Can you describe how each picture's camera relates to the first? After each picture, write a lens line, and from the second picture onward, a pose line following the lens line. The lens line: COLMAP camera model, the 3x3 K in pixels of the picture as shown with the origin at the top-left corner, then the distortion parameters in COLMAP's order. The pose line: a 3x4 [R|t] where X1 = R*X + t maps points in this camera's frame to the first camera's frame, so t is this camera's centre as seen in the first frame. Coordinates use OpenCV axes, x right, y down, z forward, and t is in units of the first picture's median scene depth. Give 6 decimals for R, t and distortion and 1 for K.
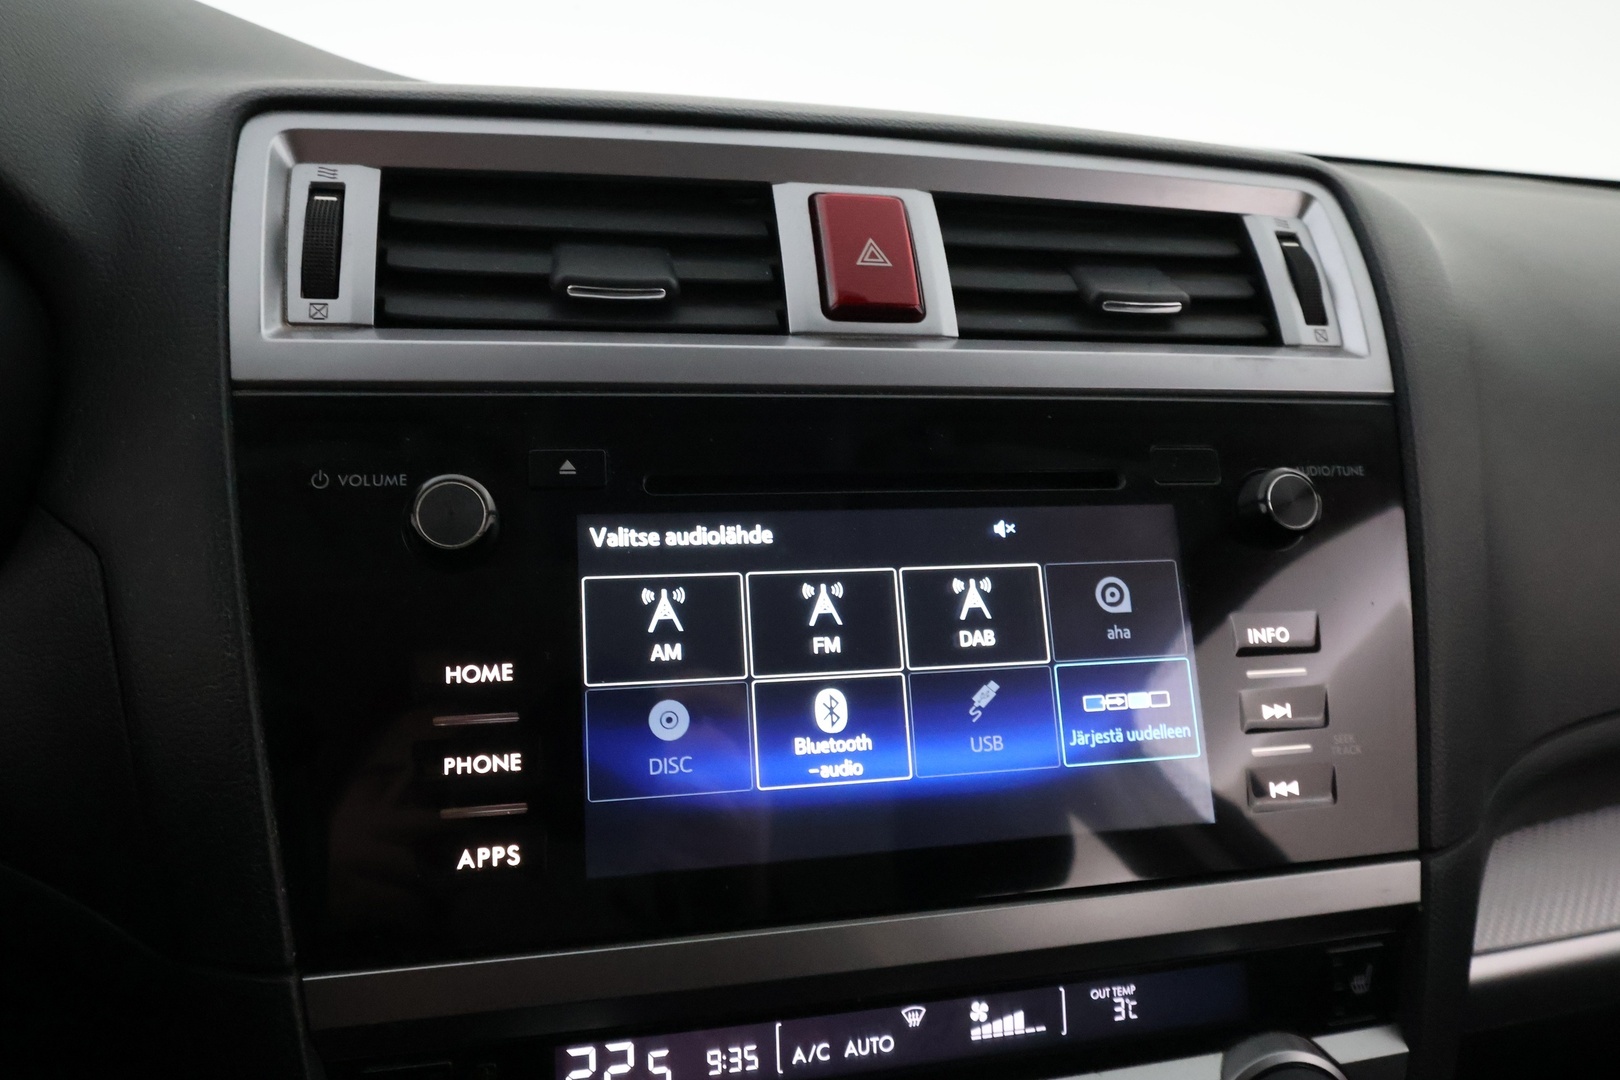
lens RADIAL K [[1311.6, 0, 810.0], [0, 1311.6, 540.0], [0, 0, 1]] dist [-0.000271, -0.000762]
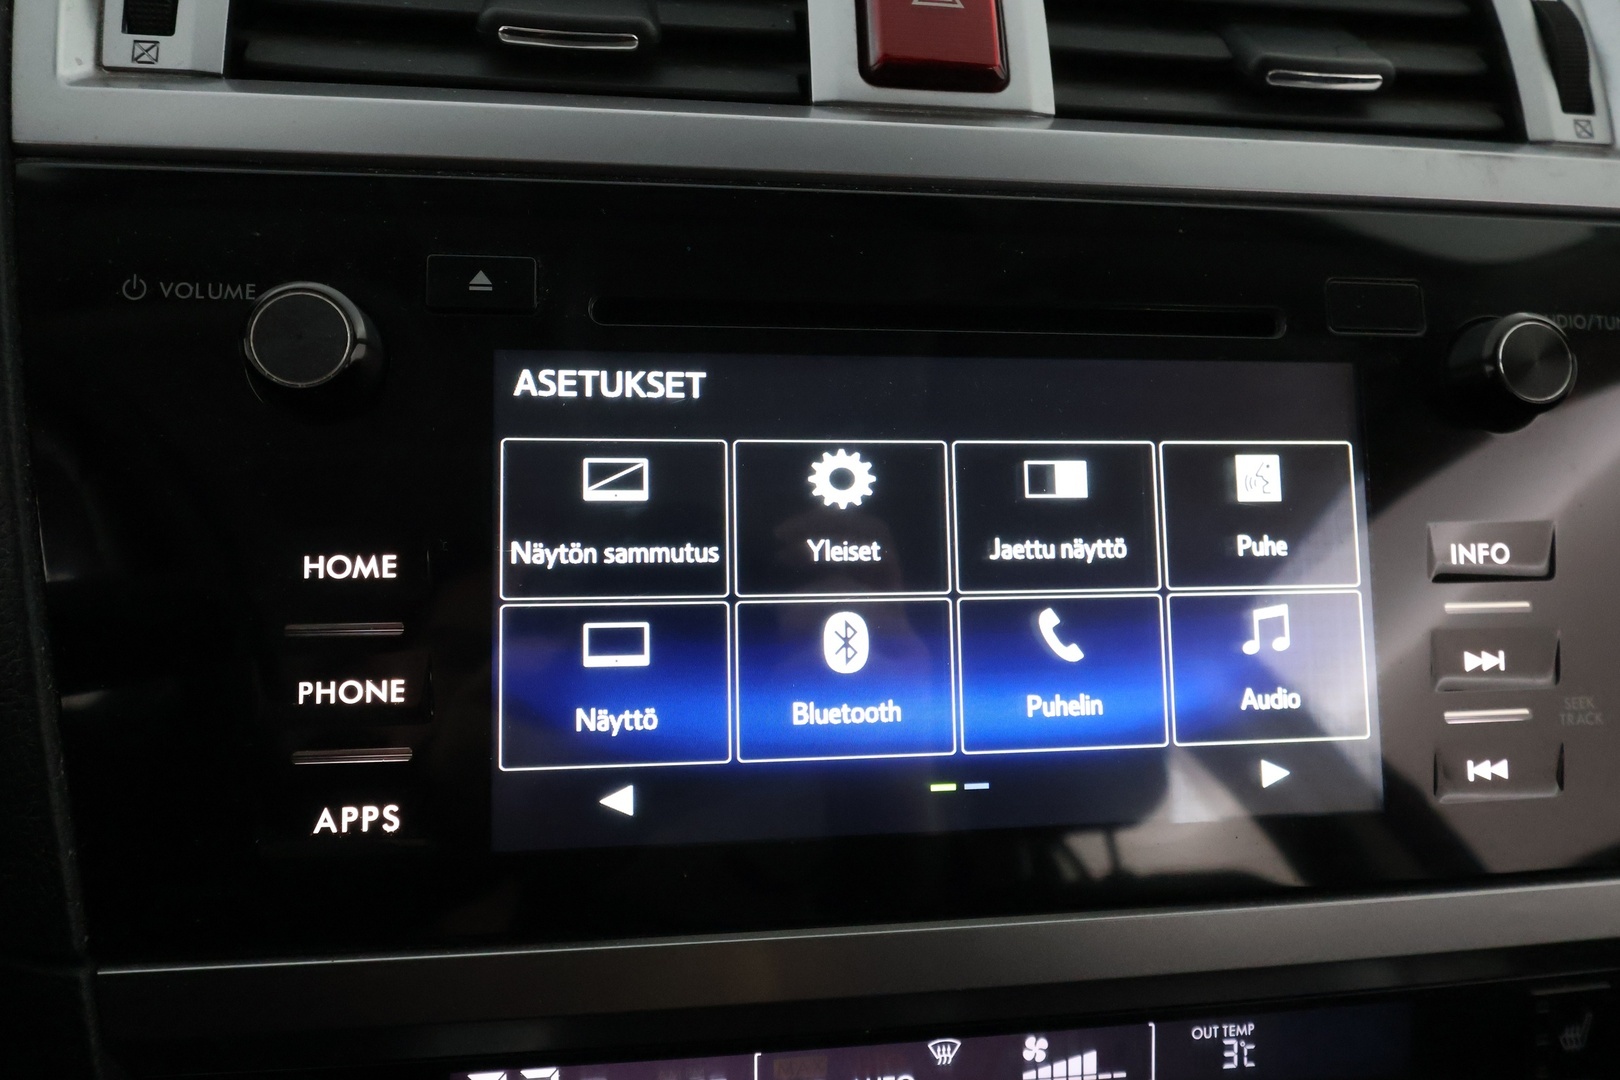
lens RADIAL K [[1233.6, 0, 810.0], [0, 1233.6, 540.0], [0, 0, 1]] dist [0.008964, 0.002441]
pose [[0.995055, 0.039742, -0.091033, 0.054621], [-0.030950, 0.994897, 0.096035, 0.013323], [0.094385, -0.092742, 0.991206, 0.325248]]
